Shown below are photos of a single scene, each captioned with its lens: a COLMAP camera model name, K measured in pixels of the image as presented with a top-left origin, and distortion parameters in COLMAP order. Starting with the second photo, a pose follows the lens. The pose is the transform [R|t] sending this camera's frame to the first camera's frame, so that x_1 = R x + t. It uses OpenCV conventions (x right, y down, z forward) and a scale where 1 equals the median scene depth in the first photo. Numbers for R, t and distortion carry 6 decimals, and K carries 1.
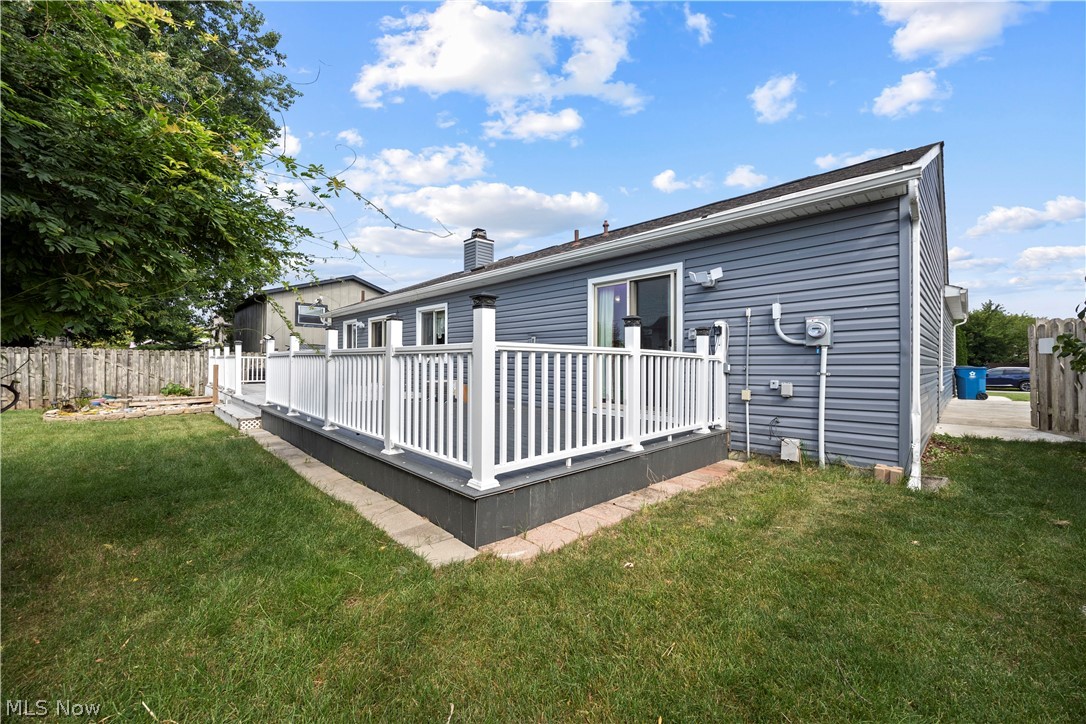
lens RADIAL K [[418.9, 0, 548.2], [0, 418.9, 367.4], [0, 0, 1]] dist [-0.005458, -0.000260]
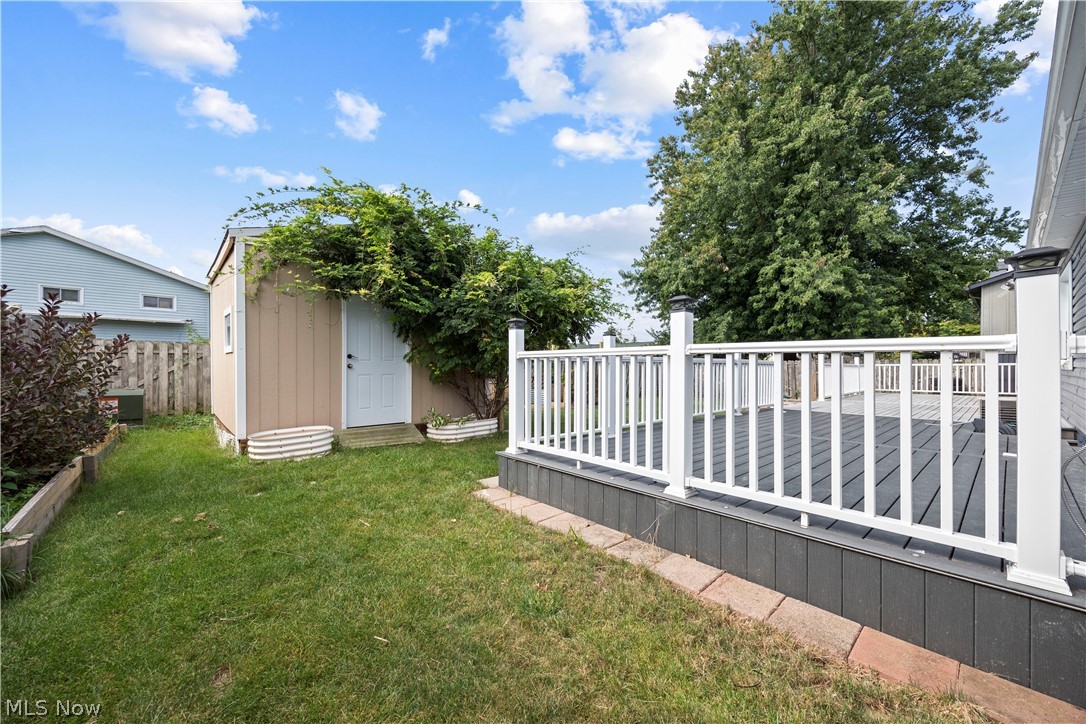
lens RADIAL K [[418.9, 0, 542.1], [0, 418.9, 363.5], [0, 0, 1]] dist [-0.005458, -0.000260]
pose [[-0.054505, 0.004794, -0.998502, 0.917536], [0.006636, 0.999968, 0.004438, -0.024517], [0.998491, -0.006384, -0.054535, 0.820897]]
